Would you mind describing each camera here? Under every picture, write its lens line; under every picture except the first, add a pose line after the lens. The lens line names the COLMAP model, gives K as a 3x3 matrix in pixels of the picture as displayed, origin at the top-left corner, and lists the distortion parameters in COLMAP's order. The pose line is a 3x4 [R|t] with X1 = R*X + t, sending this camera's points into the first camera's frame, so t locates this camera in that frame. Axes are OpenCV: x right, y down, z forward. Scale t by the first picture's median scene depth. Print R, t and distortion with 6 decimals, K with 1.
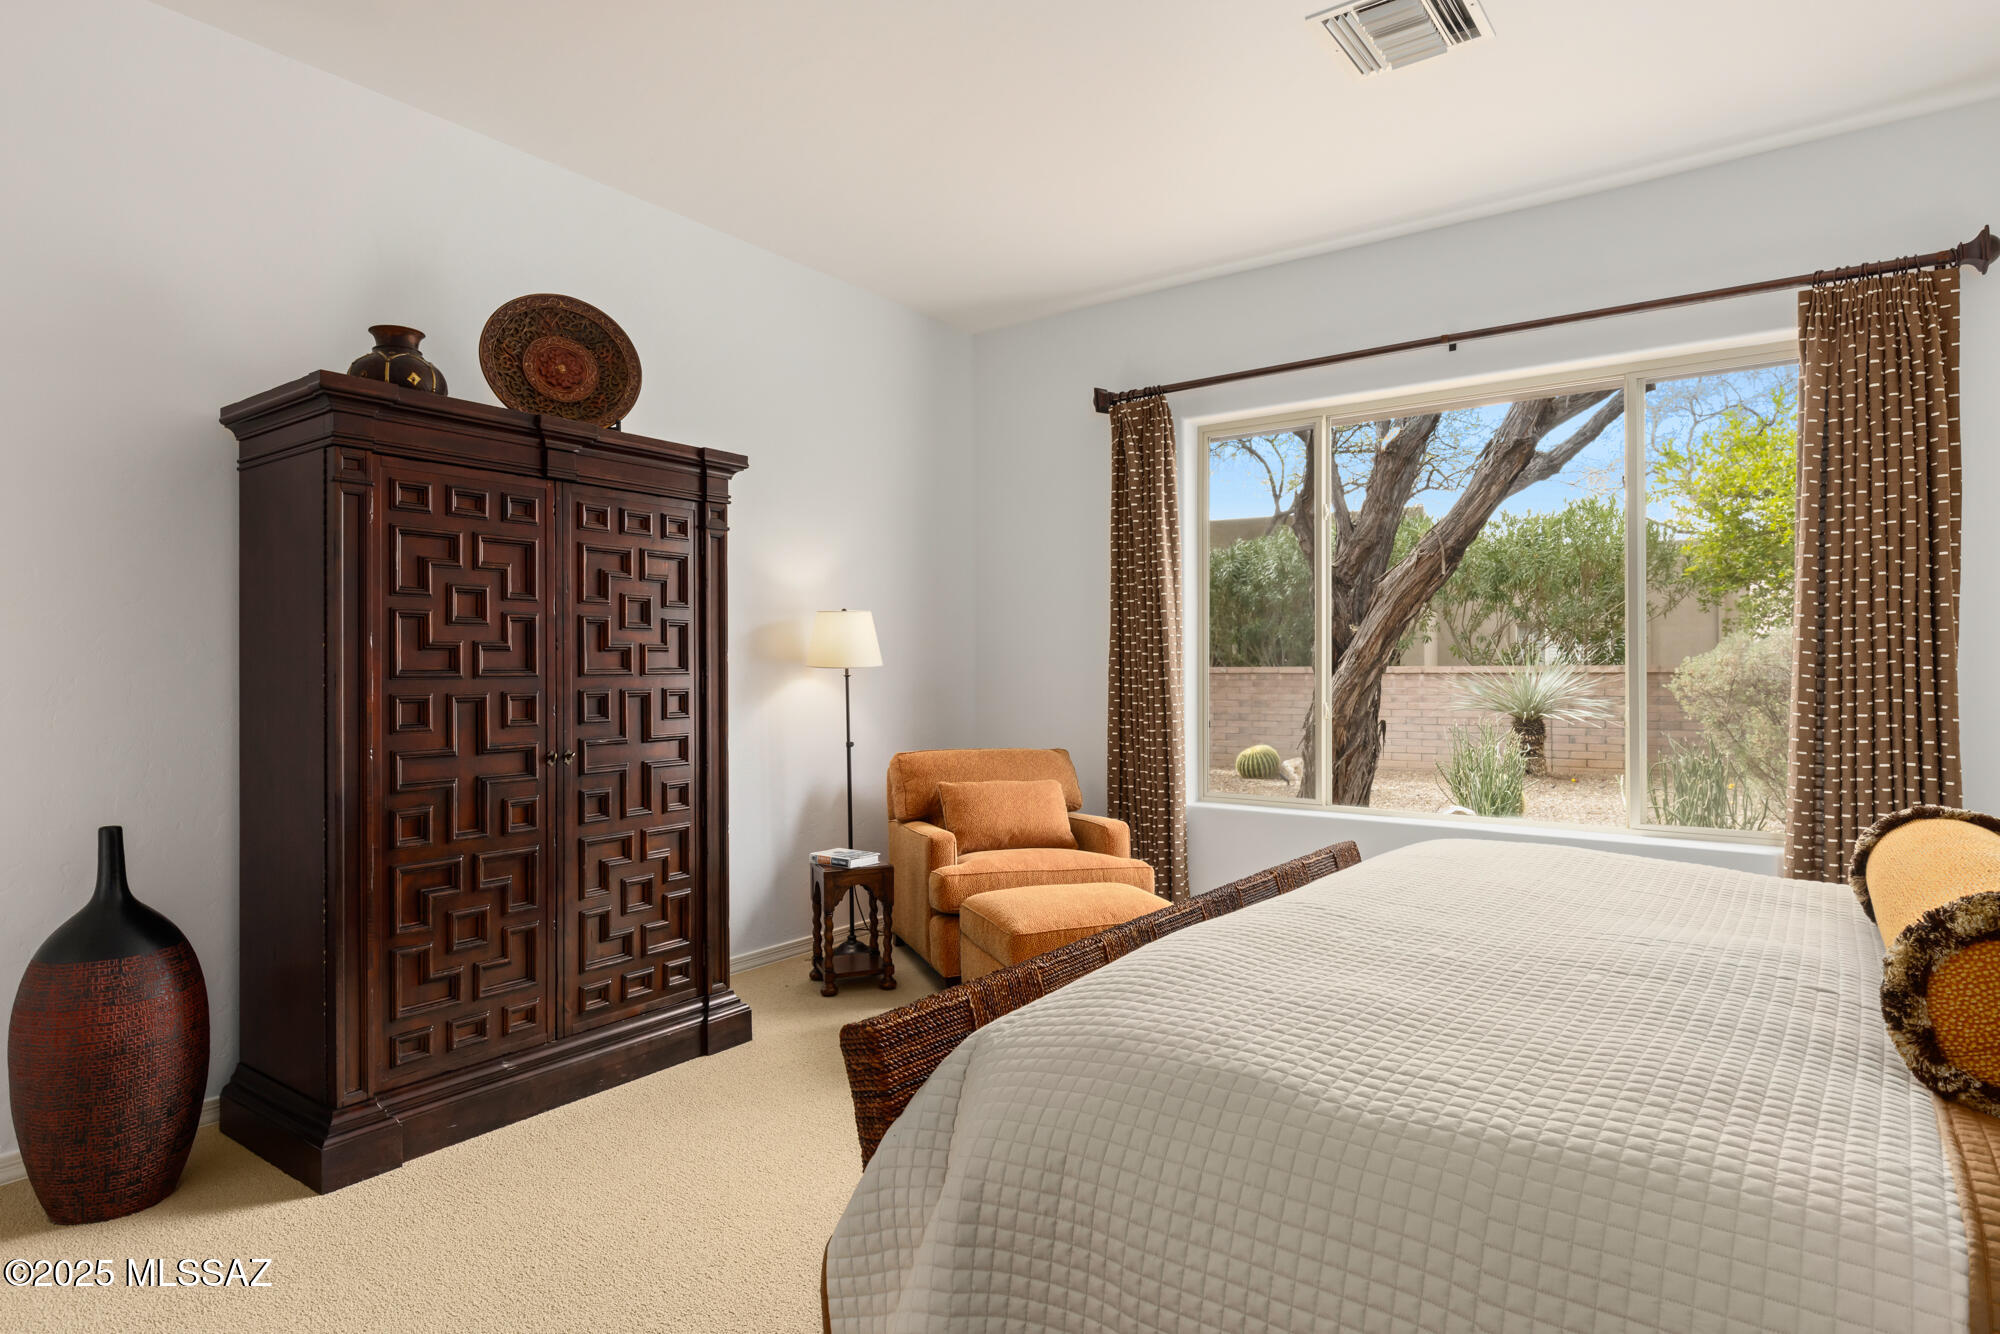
lens RADIAL K [[1099.3, 0, 995.2], [0, 1099.3, 662.9], [0, 0, 1]] dist [0.004697, -0.000443]
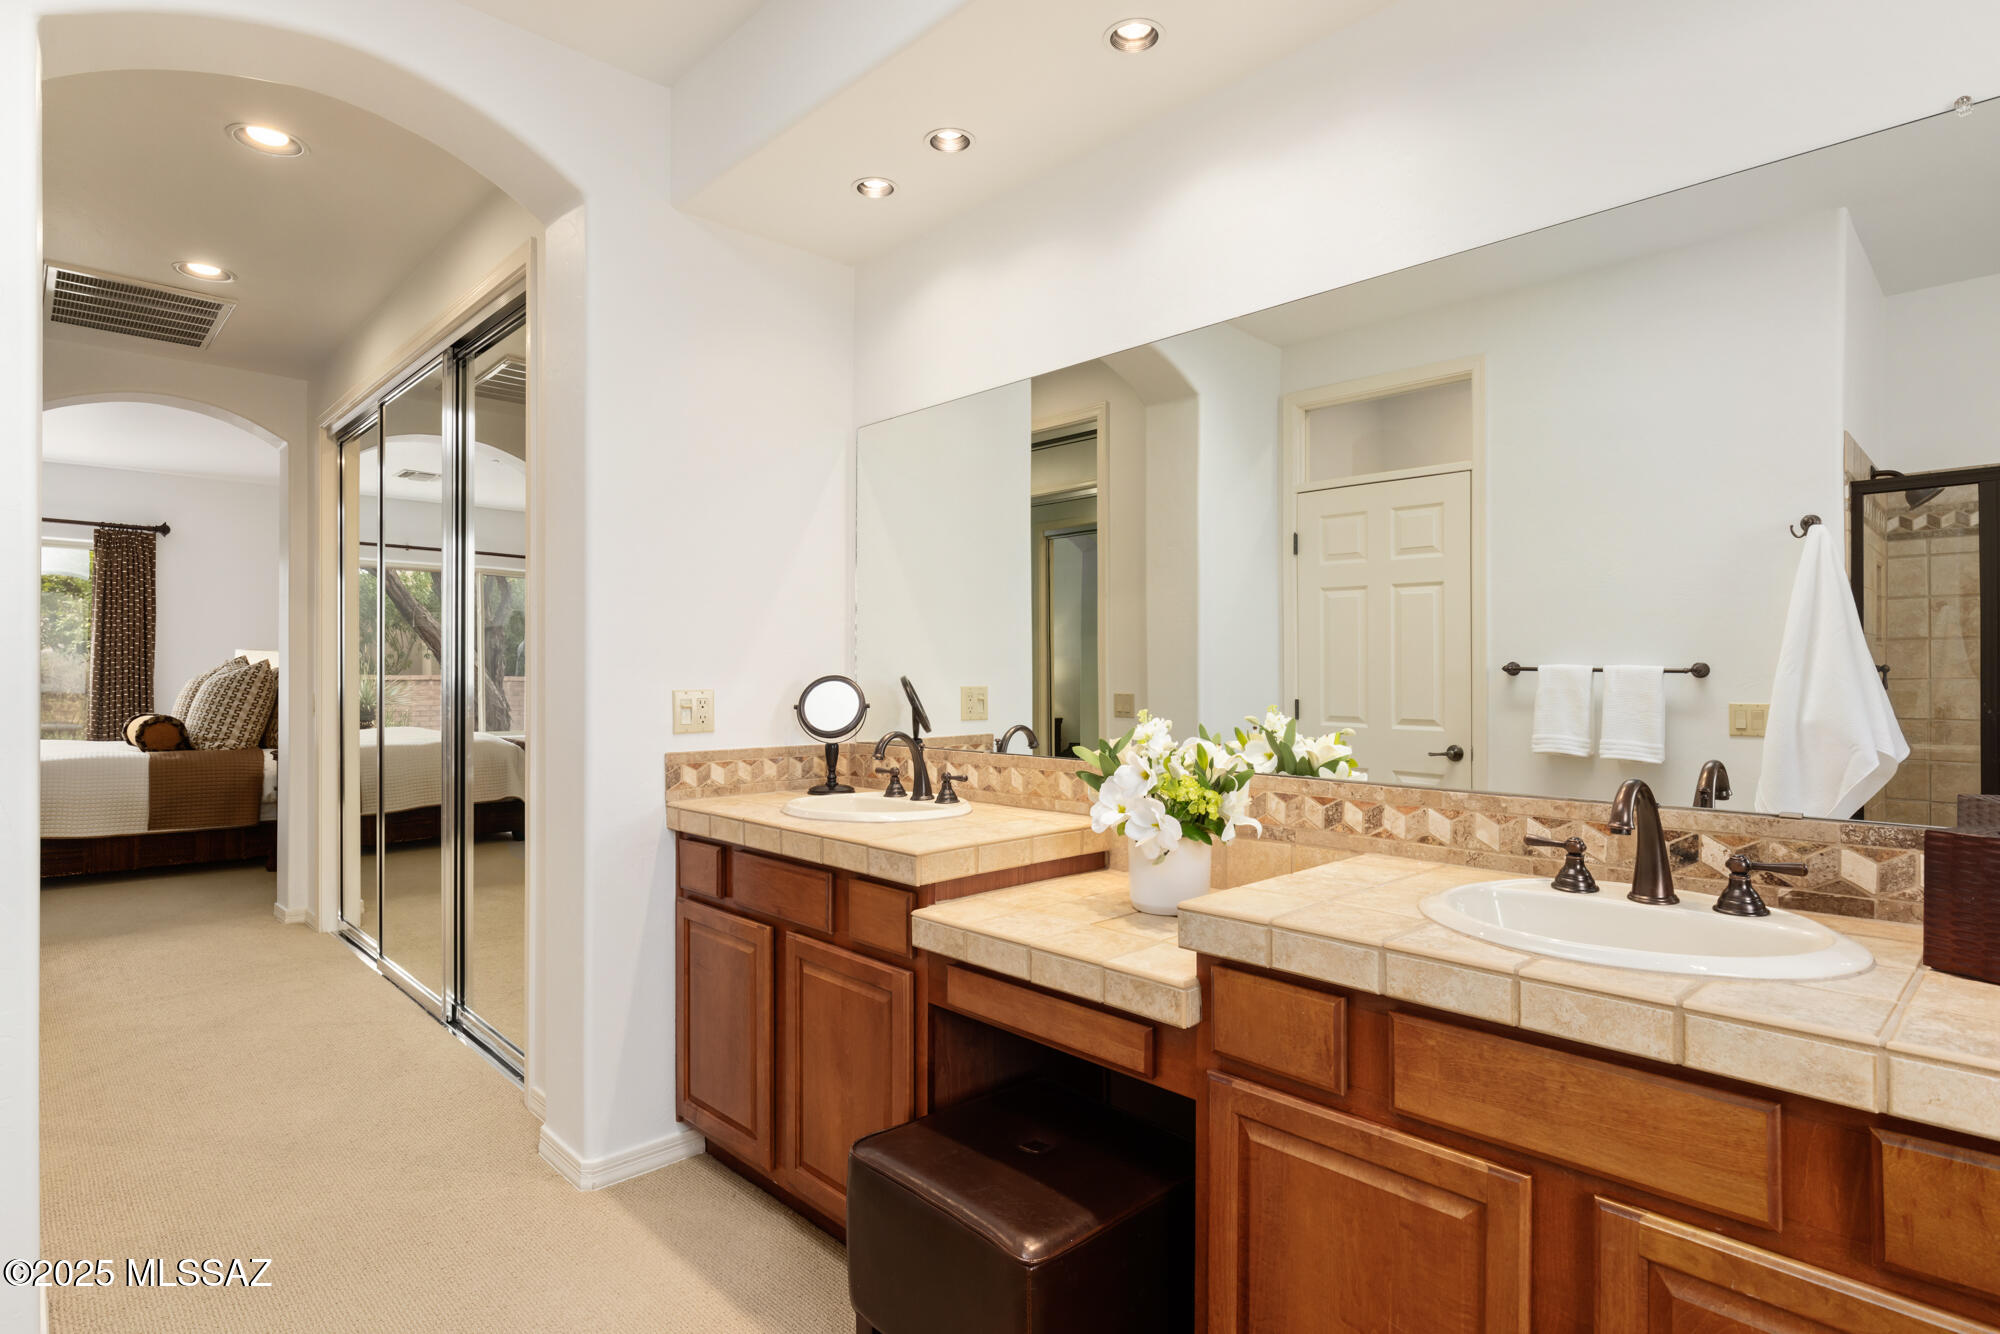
lens RADIAL K [[1012.3, 0, 1000.1], [0, 1012.3, 667.0], [0, 0, 1]] dist [-0.002845, -0.000514]
pose [[0.163295, 0.010622, 0.986520, -1.241131], [-0.003826, 0.999941, -0.010134, -0.004042], [-0.986570, -0.002120, 0.163326, -1.461670]]
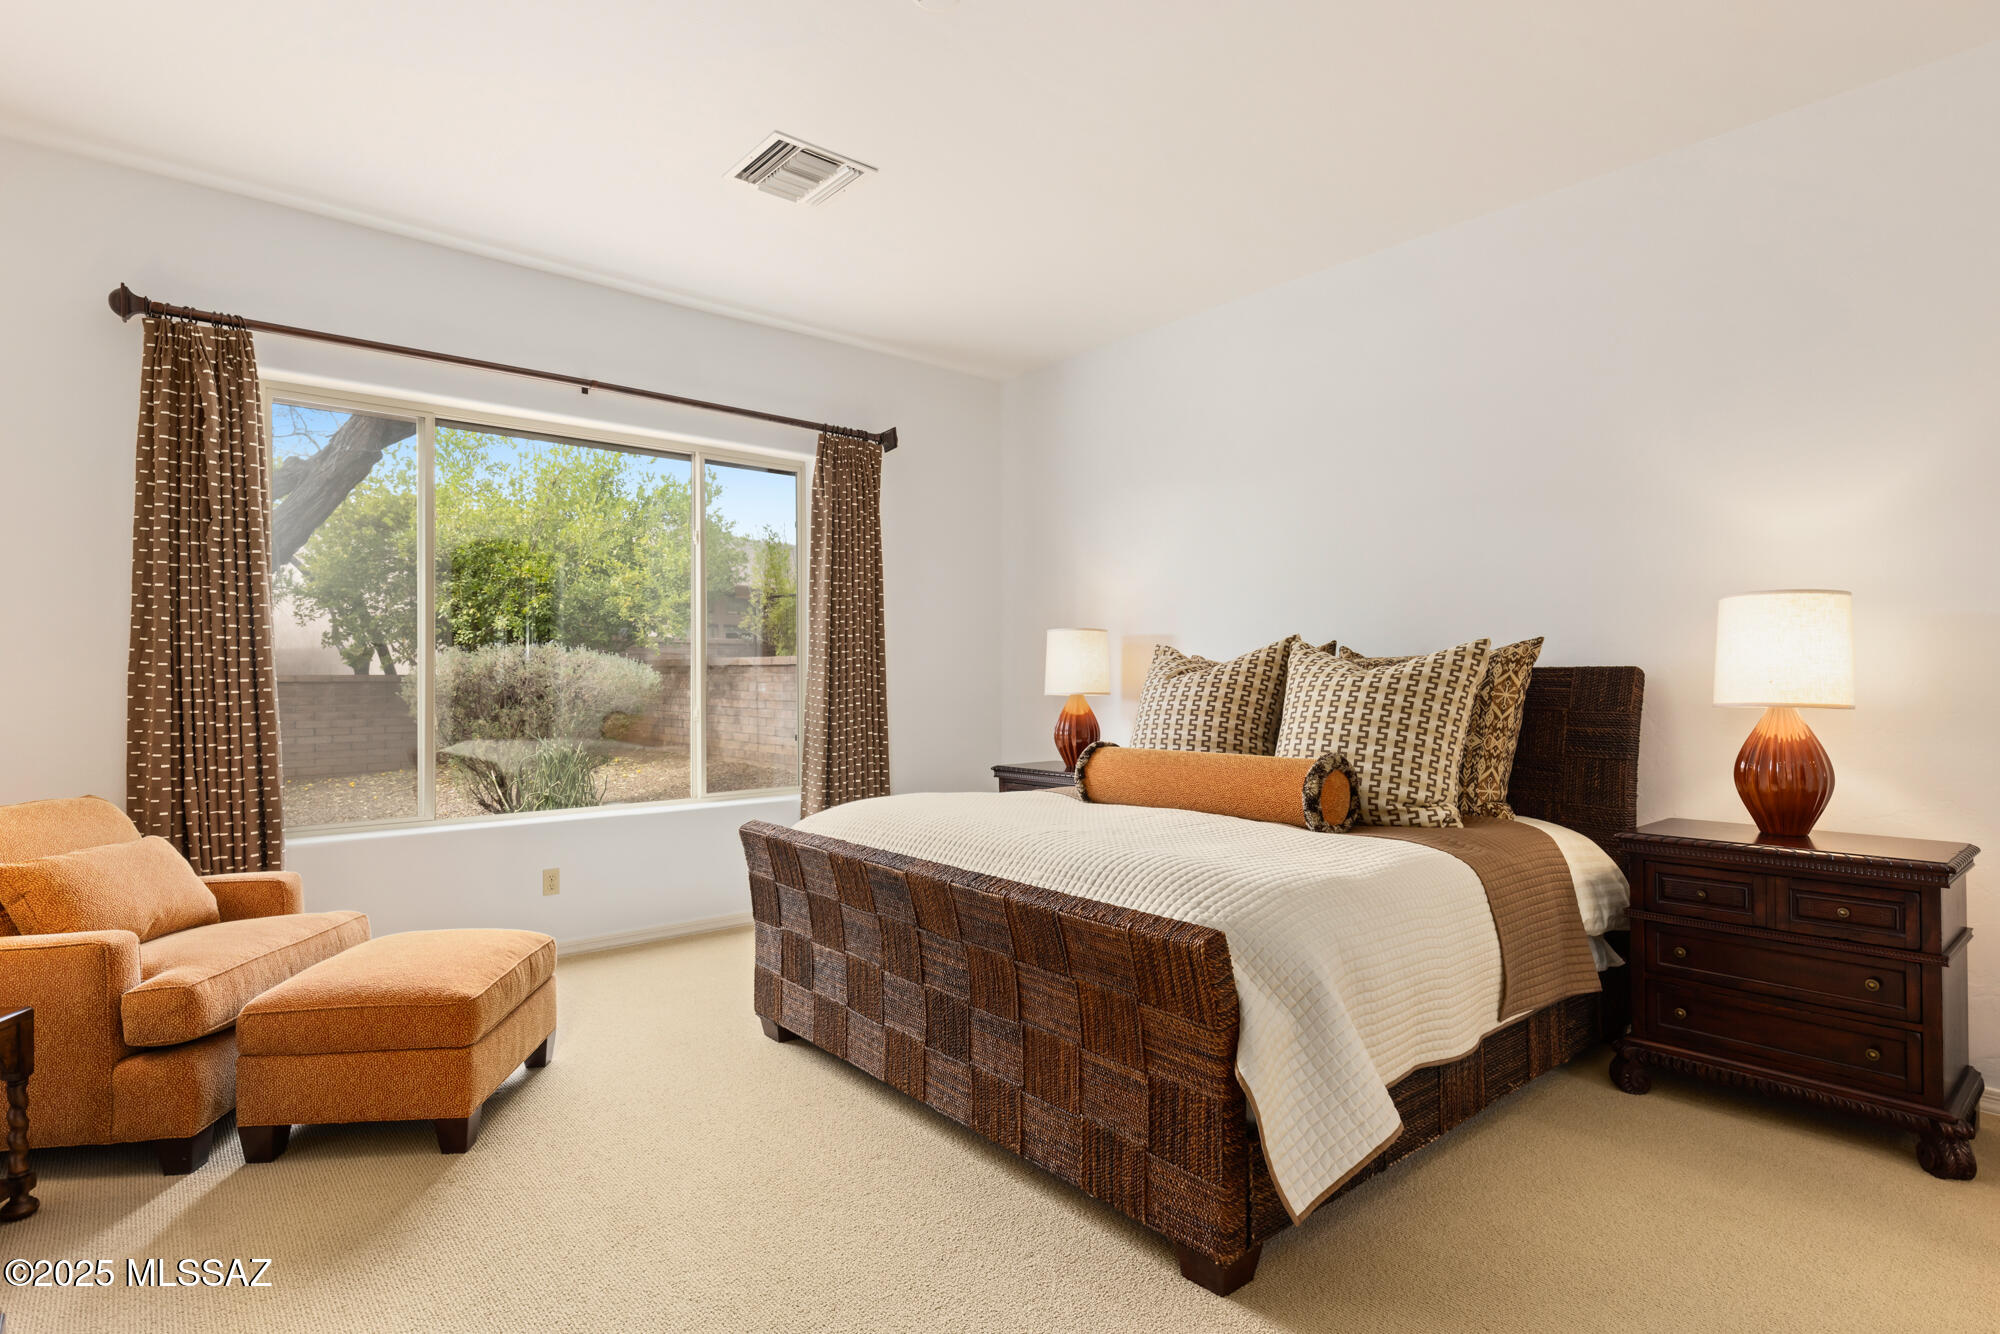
lens RADIAL K [[1012.3, 0, 997.1], [0, 1012.3, 668.3], [0, 0, 1]] dist [-0.002845, -0.000514]
pose [[0.221324, 0.009425, 0.975155, -0.615747], [0.000533, 0.999952, -0.009785, 0.007480], [-0.975200, 0.002685, 0.221309, 0.454788]]
